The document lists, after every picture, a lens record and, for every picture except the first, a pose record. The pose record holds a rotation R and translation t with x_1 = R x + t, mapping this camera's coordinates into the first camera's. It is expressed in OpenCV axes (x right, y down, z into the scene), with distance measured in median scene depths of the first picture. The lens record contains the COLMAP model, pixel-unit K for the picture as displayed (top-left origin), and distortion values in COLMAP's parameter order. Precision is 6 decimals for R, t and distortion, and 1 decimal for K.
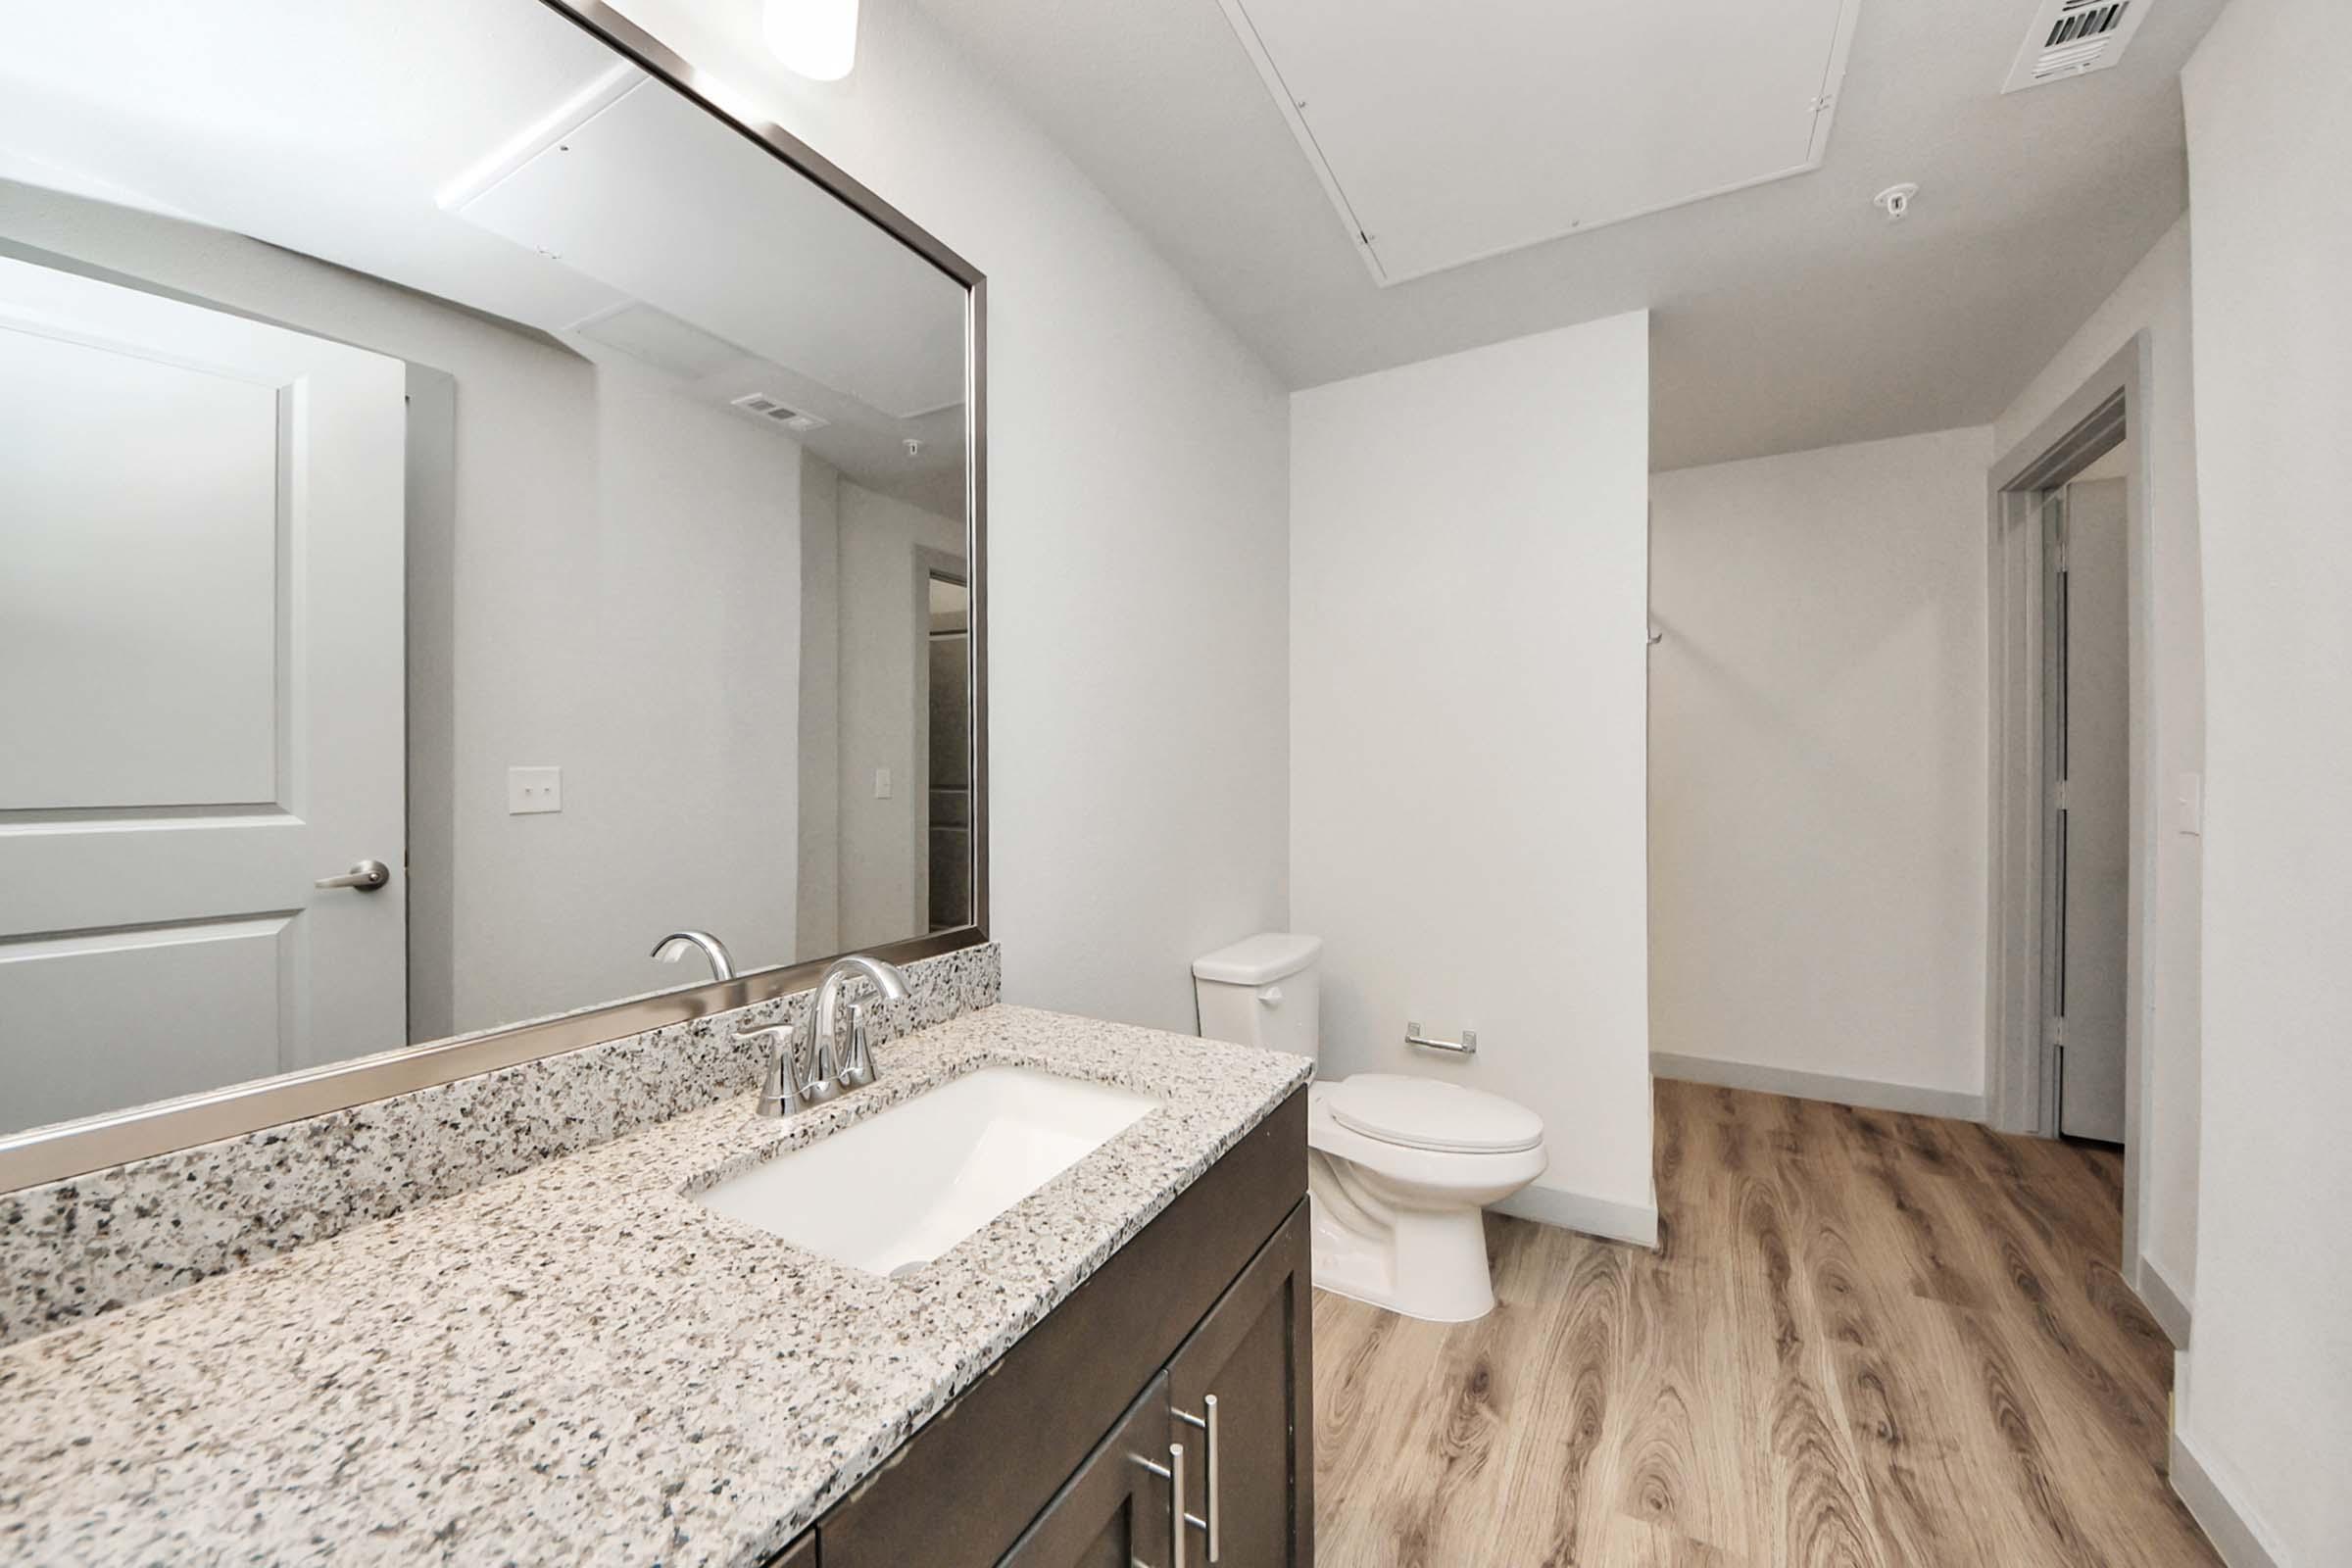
lens RADIAL K [[819.7, 0, 1231.9], [0, 819.7, 765.7], [0, 0, 1]] dist [-0.006642, -0.002456]
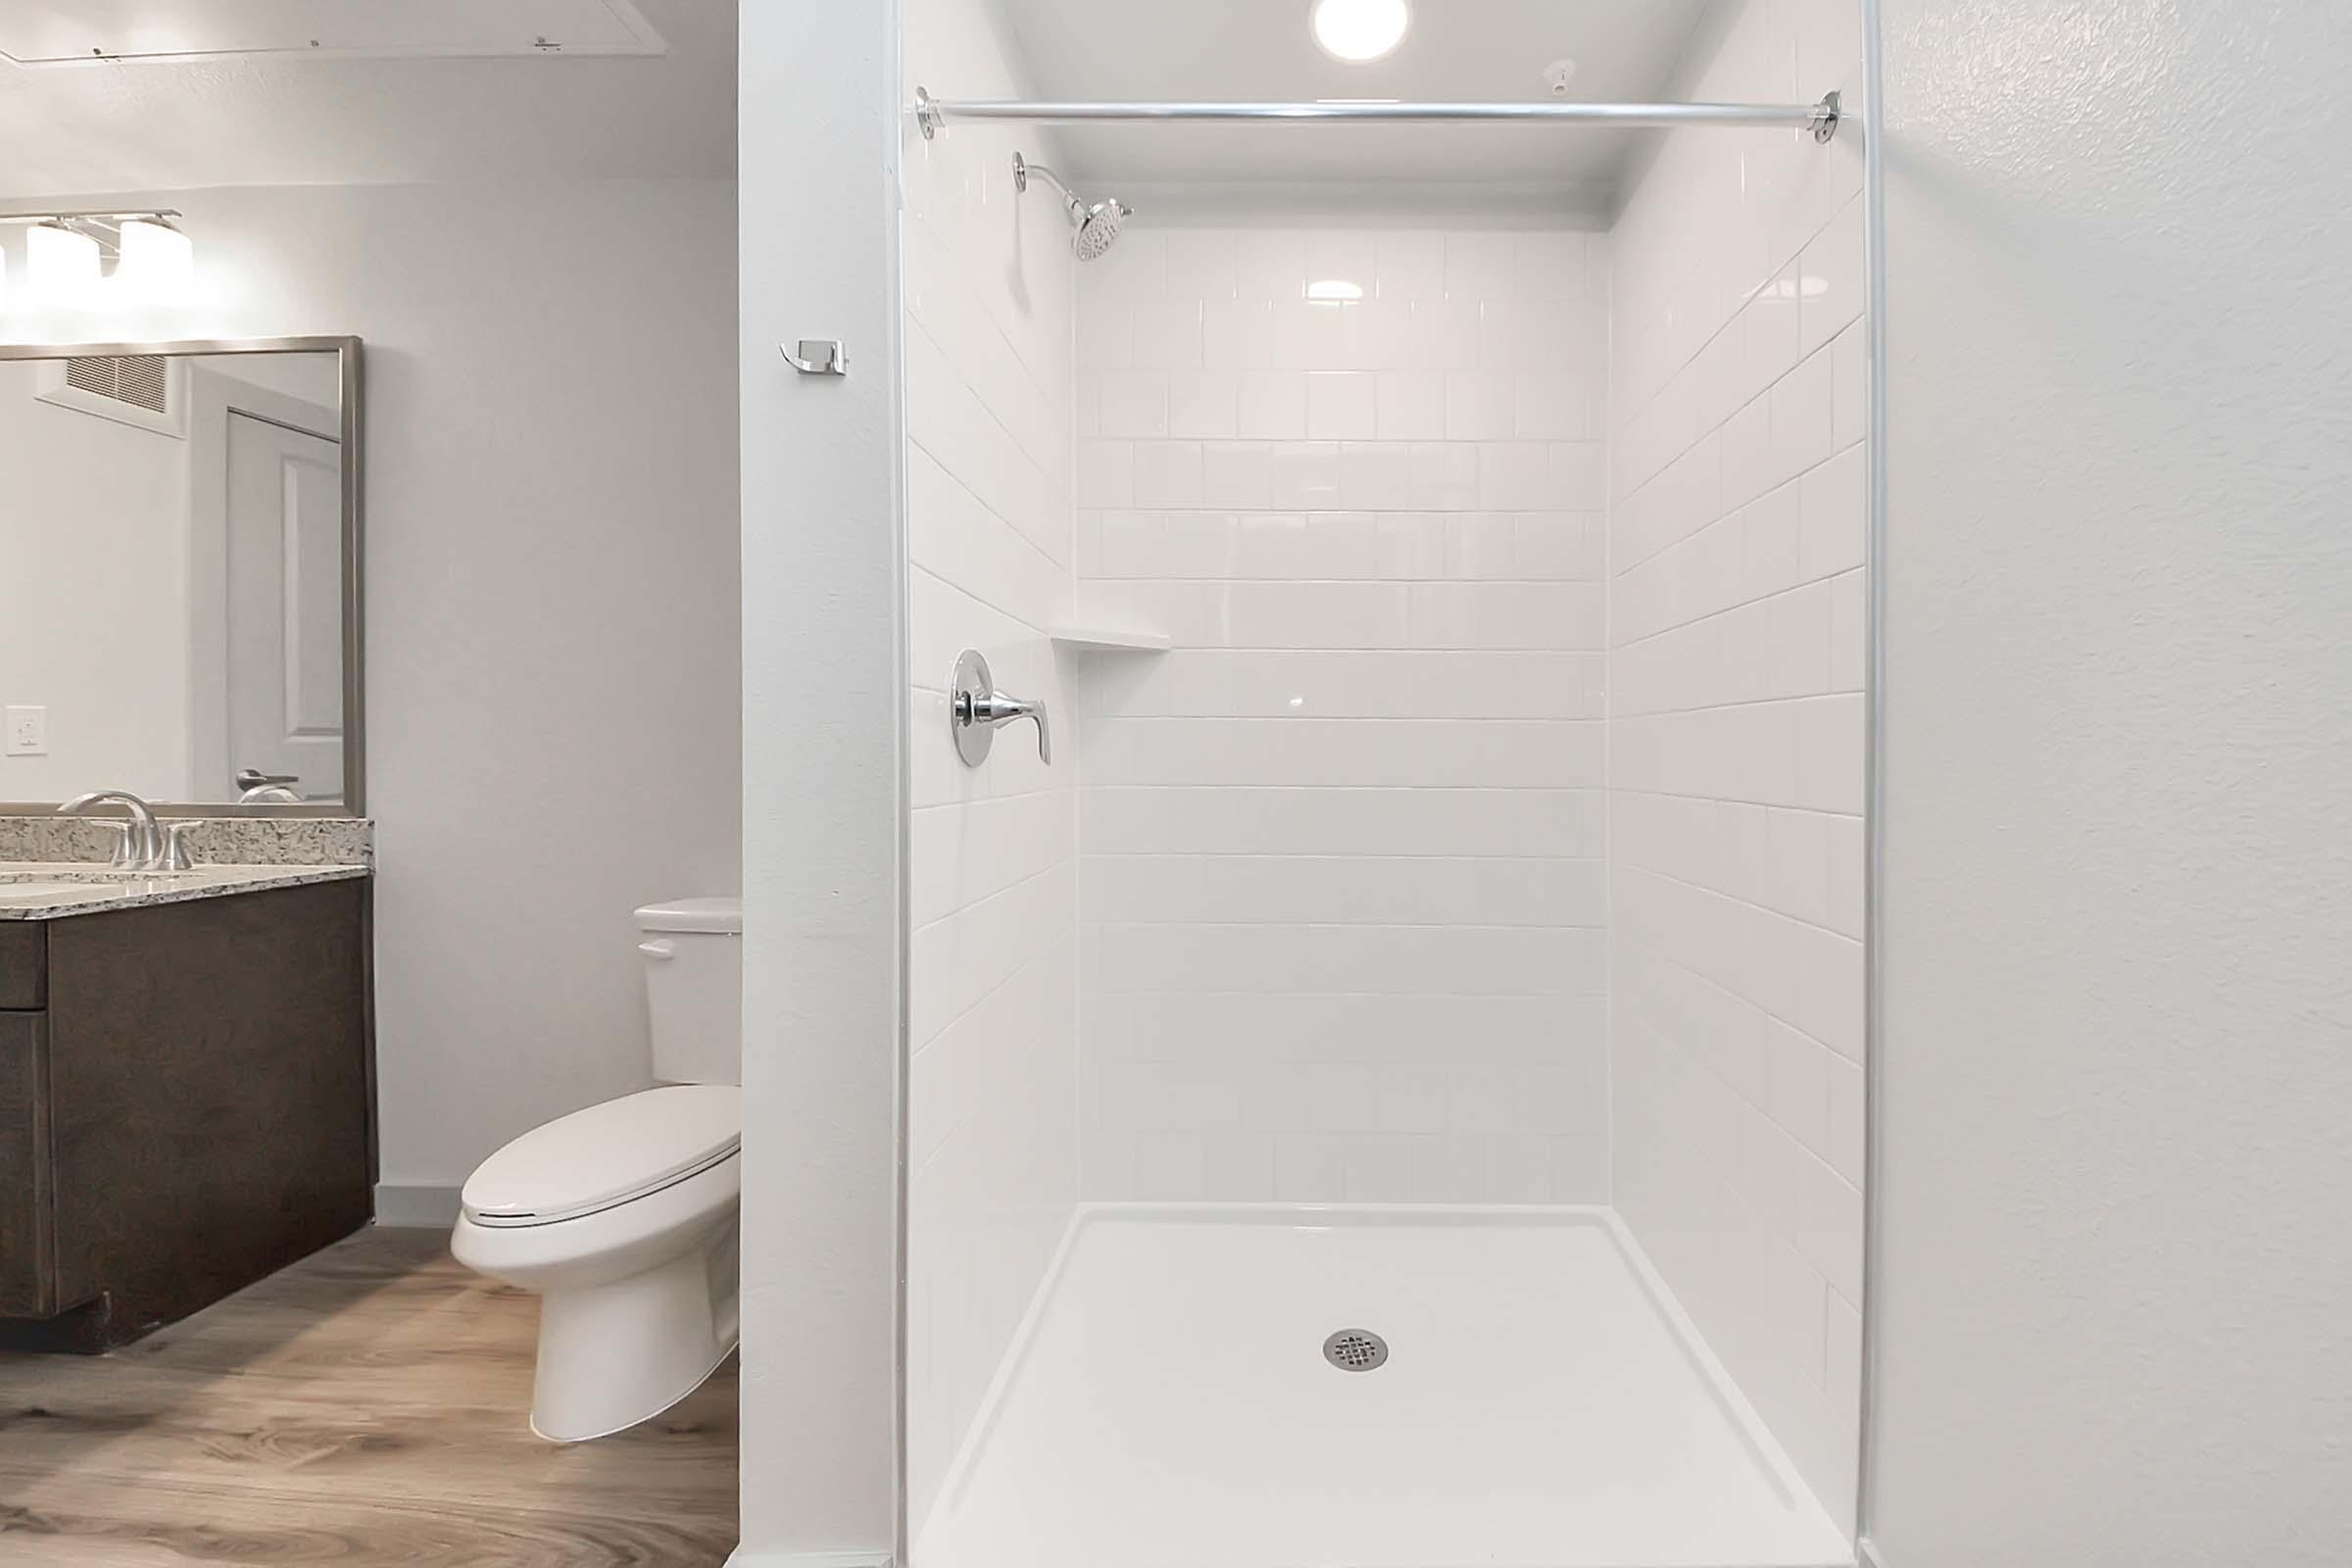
lens RADIAL K [[819.7, 0, 1231.9], [0, 819.7, 765.7], [0, 0, 1]] dist [-0.006642, -0.002456]
pose [[0.494047, 0.008396, -0.869395, 1.427439], [-0.000390, 0.999955, 0.009435, 0.088208], [0.869435, -0.004322, 0.494028, 1.372442]]
